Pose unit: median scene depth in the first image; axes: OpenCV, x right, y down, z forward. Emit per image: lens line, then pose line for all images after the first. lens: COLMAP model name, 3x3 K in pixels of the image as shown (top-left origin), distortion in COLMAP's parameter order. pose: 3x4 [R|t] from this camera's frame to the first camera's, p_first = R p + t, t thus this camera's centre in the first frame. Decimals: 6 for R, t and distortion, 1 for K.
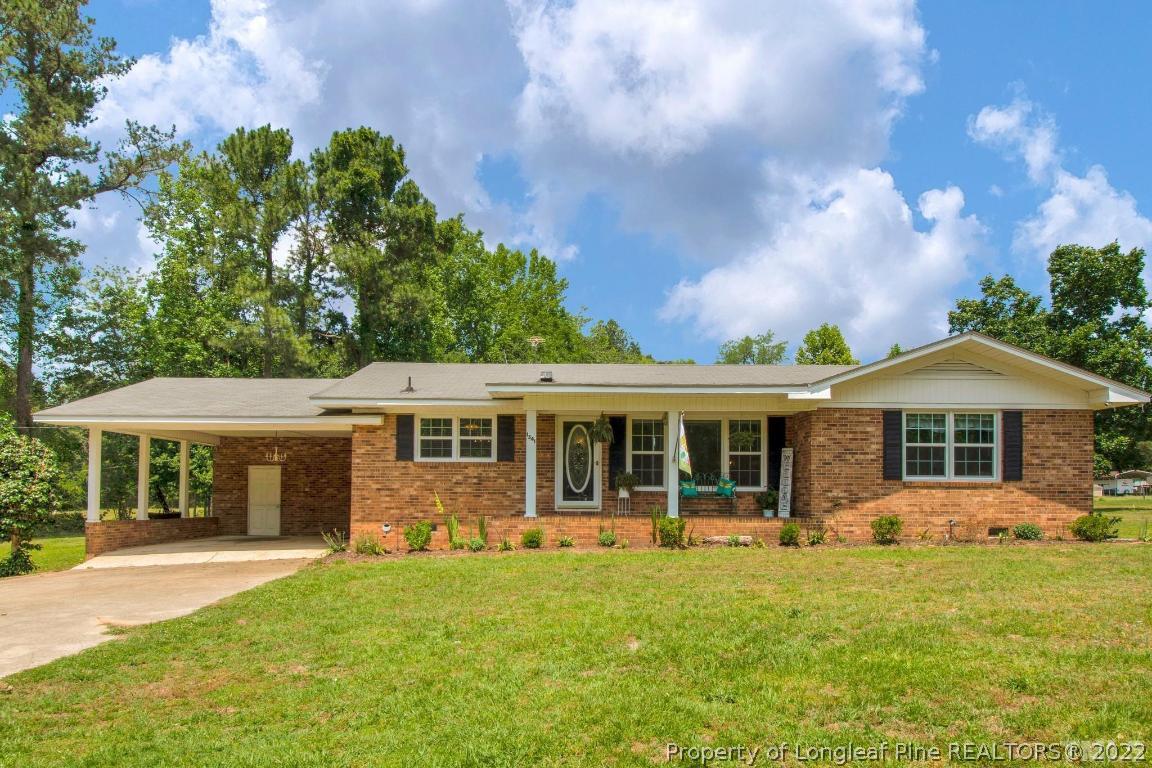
lens RADIAL K [[692.4, 0, 552.4], [0, 692.4, 482.3], [0, 0, 1]] dist [-0.008527, -0.000394]
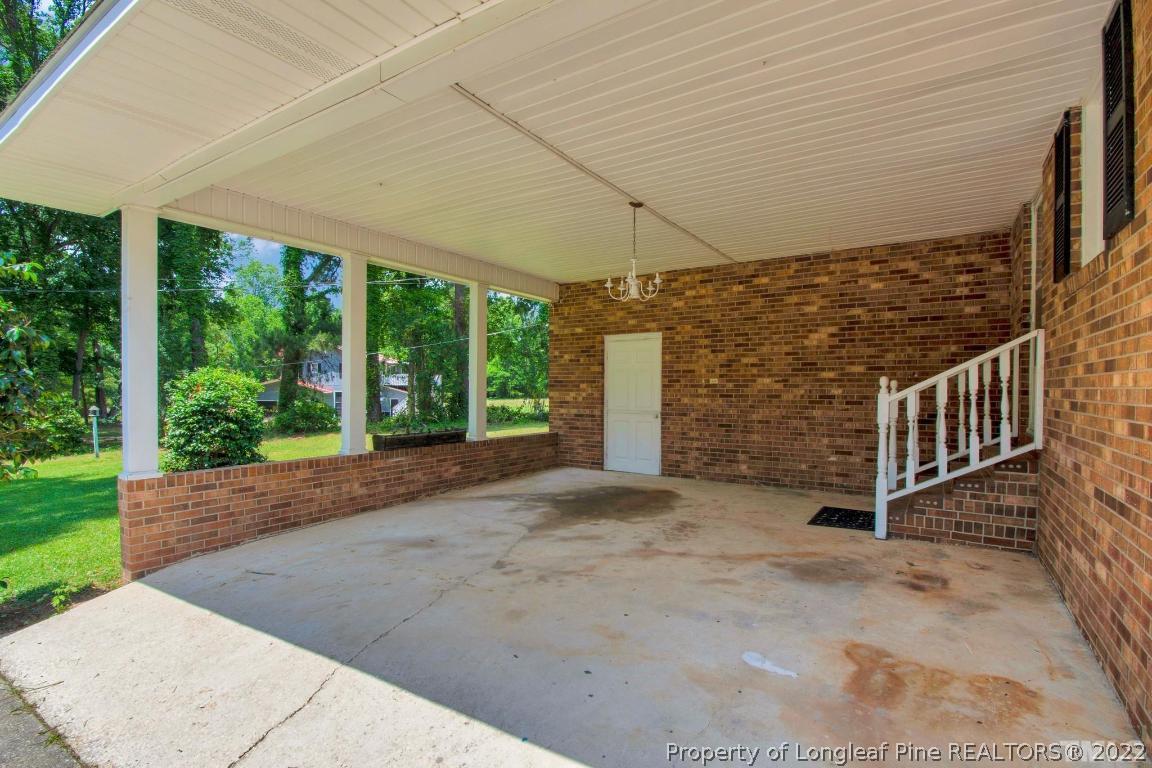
lens RADIAL K [[521.3, 0, 611.7], [0, 521.3, 409.5], [0, 0, 1]] dist [-0.012627, -0.000470]
pose [[0.863609, 0.018159, -0.503835, -0.345670], [0.015431, 0.997931, 0.062416, 0.009995], [0.503926, -0.061678, 0.861542, 0.965229]]
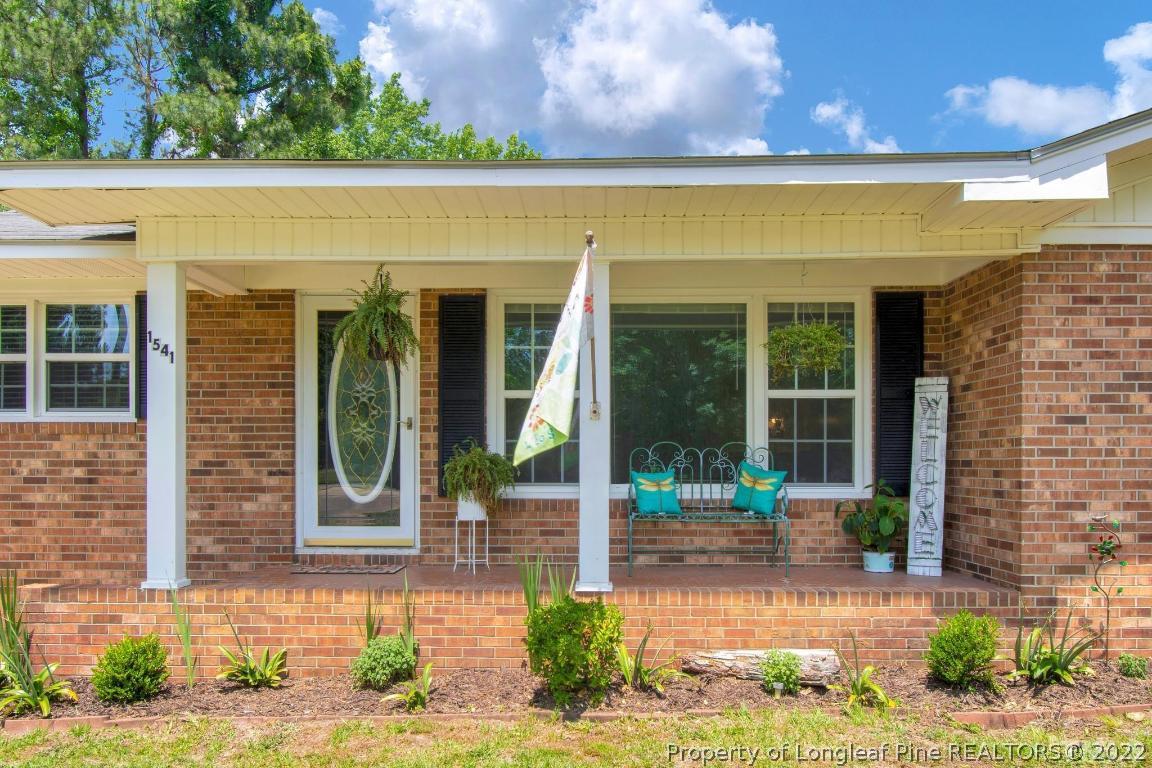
lens RADIAL K [[834.6, 0, 562.0], [0, 834.6, 466.7], [0, 0, 1]] dist [-0.007237, 0.003126]
pose [[0.999981, -0.006124, -0.001216, 0.150353], [0.006151, 0.999701, 0.023646, -0.014900], [0.001071, -0.023653, 0.999720, 0.571359]]
